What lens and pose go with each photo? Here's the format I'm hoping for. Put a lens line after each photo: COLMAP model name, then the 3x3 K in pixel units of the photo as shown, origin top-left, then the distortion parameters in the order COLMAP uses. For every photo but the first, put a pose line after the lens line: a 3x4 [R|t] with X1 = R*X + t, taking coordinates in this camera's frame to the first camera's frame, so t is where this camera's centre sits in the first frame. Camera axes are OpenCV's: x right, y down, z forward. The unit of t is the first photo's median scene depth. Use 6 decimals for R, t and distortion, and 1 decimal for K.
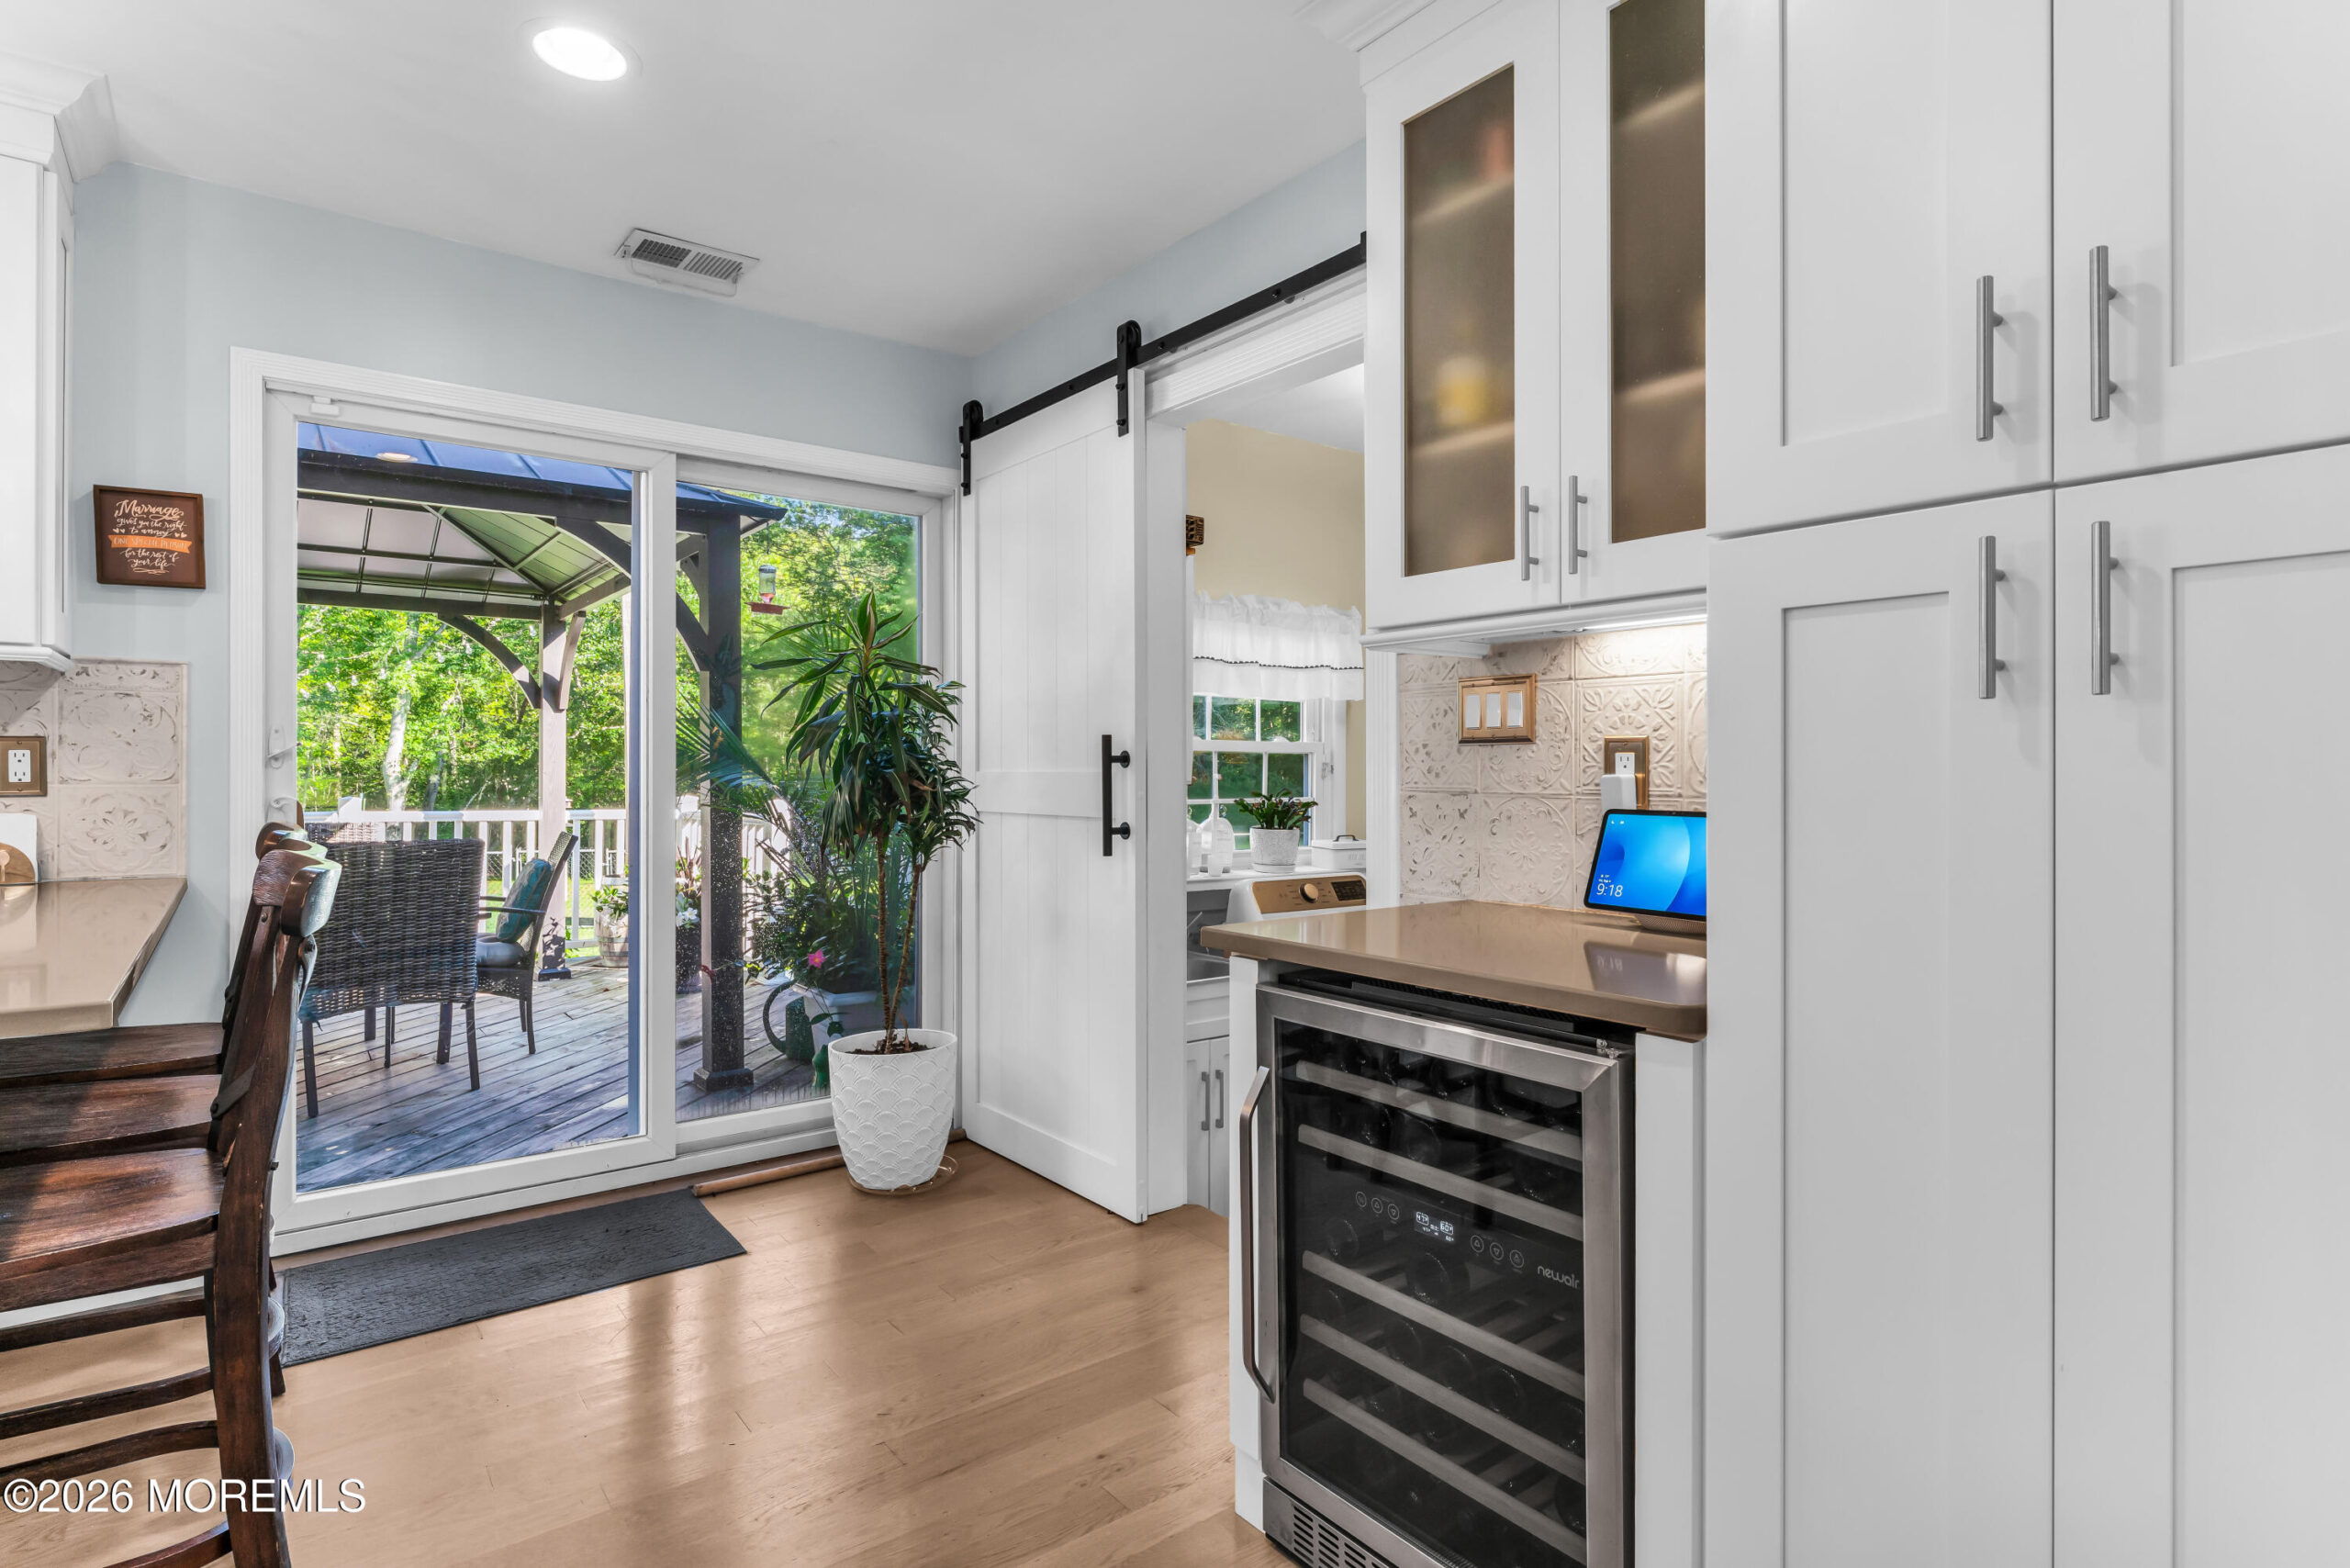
lens RADIAL K [[1185.3, 0, 1164.4], [0, 1185.3, 780.6], [0, 0, 1]] dist [0.003819, 0.002941]
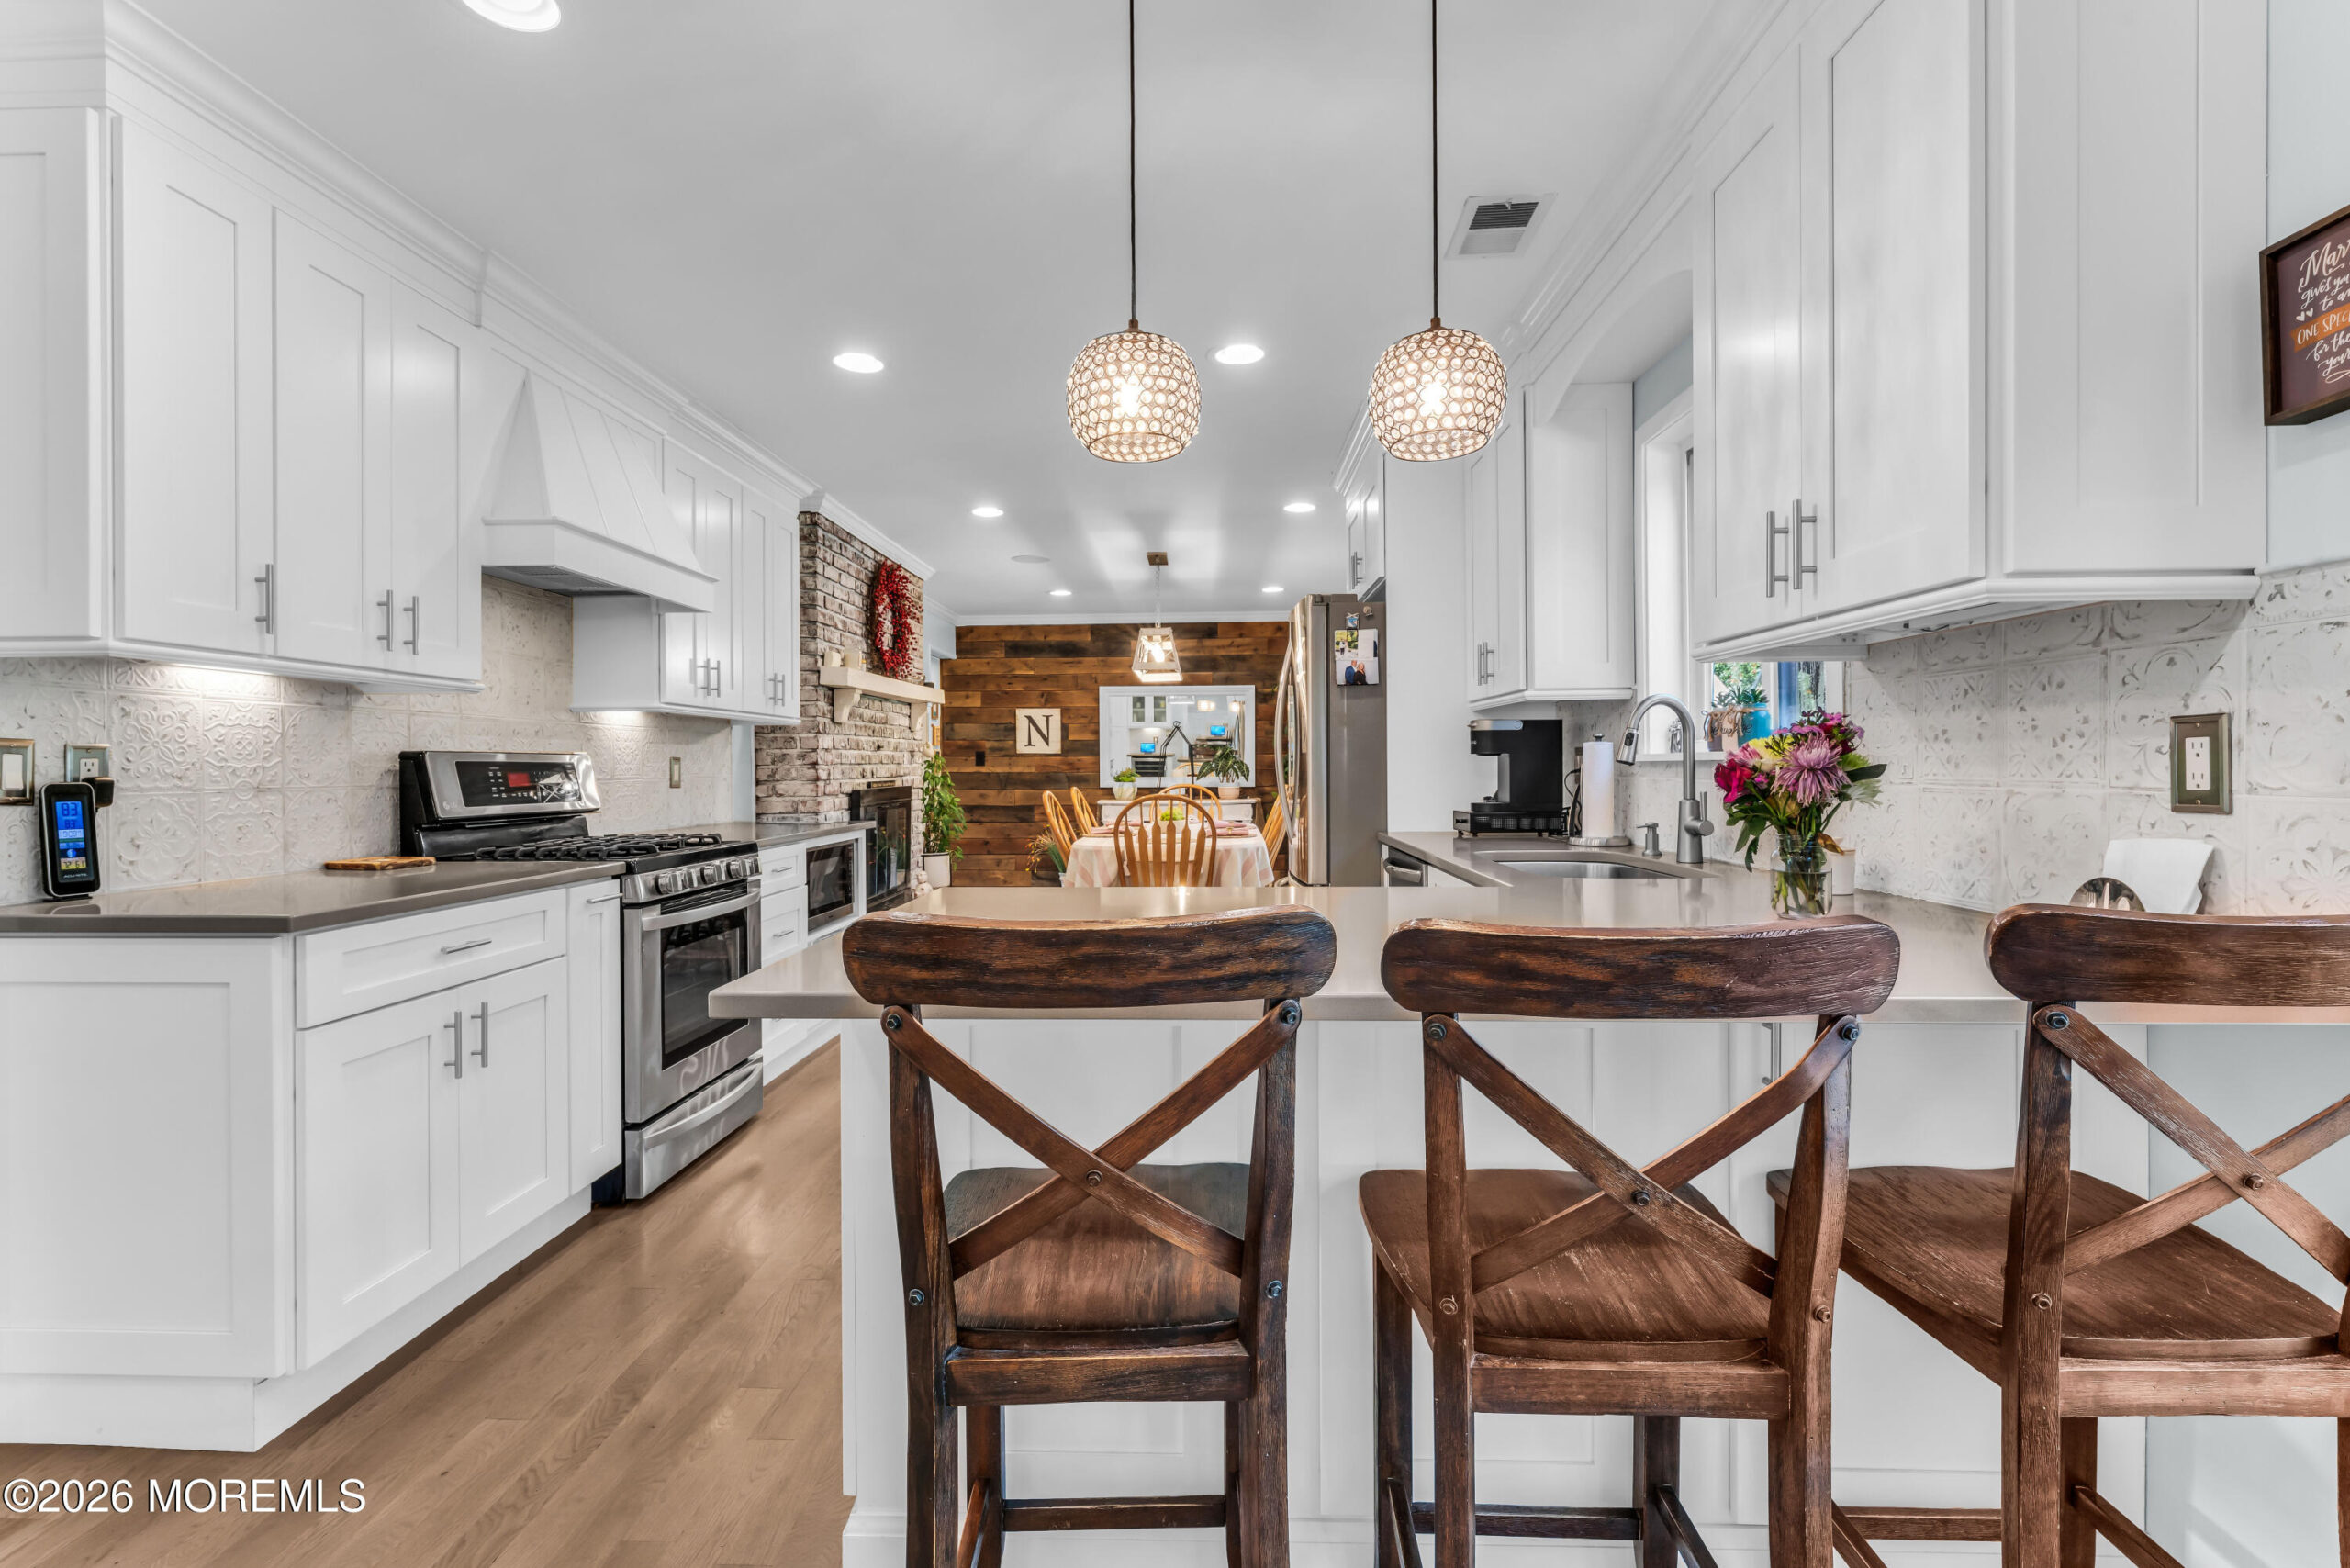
lens RADIAL K [[1090.6, 0, 1164.5], [0, 1090.6, 775.1], [0, 0, 1]] dist [0.003859, -0.000109]
pose [[-0.639474, 0.006219, -0.768787, -0.170178], [-0.003999, 0.999927, 0.011416, -0.009517], [0.768802, 0.010375, -0.639402, 0.866475]]
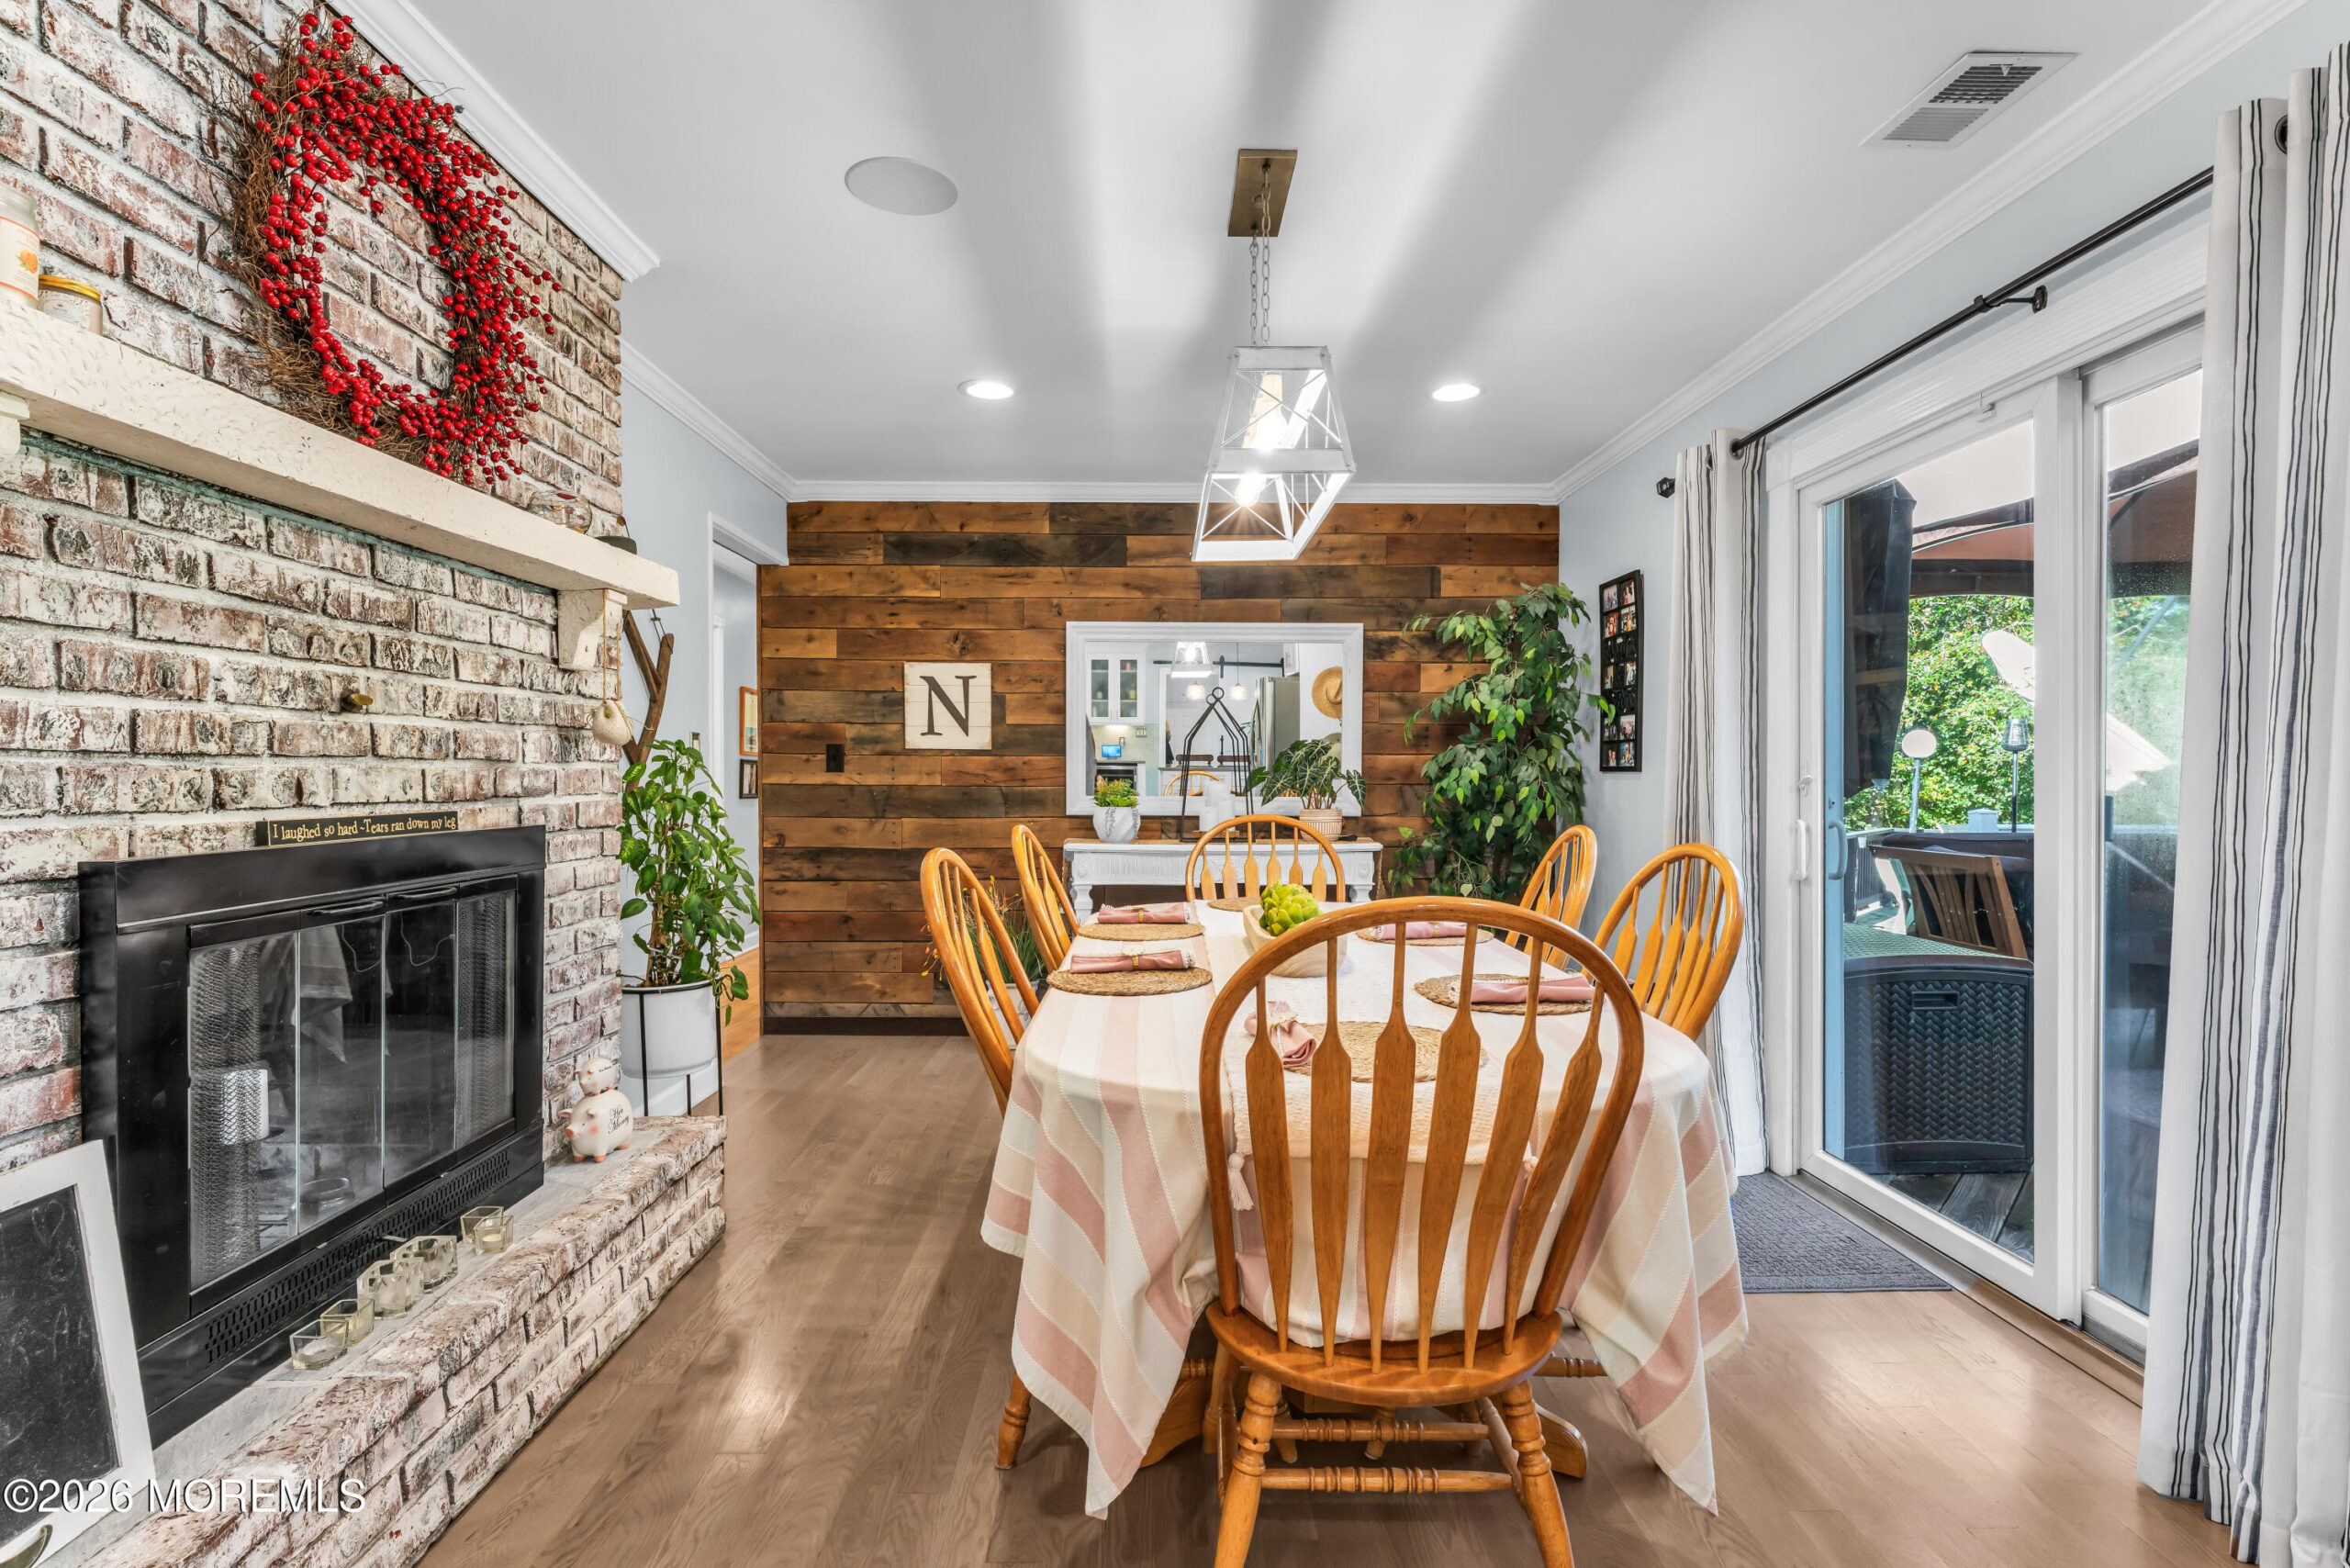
lens RADIAL K [[1090.6, 0, 1170.9], [0, 1090.6, 802.1], [0, 0, 1]] dist [0.003859, -0.000109]
pose [[-0.589426, 0.012846, -0.807720, -1.260917], [-0.012519, 0.999608, 0.025033, -0.000413], [0.807725, 0.024867, -0.589035, -0.218379]]
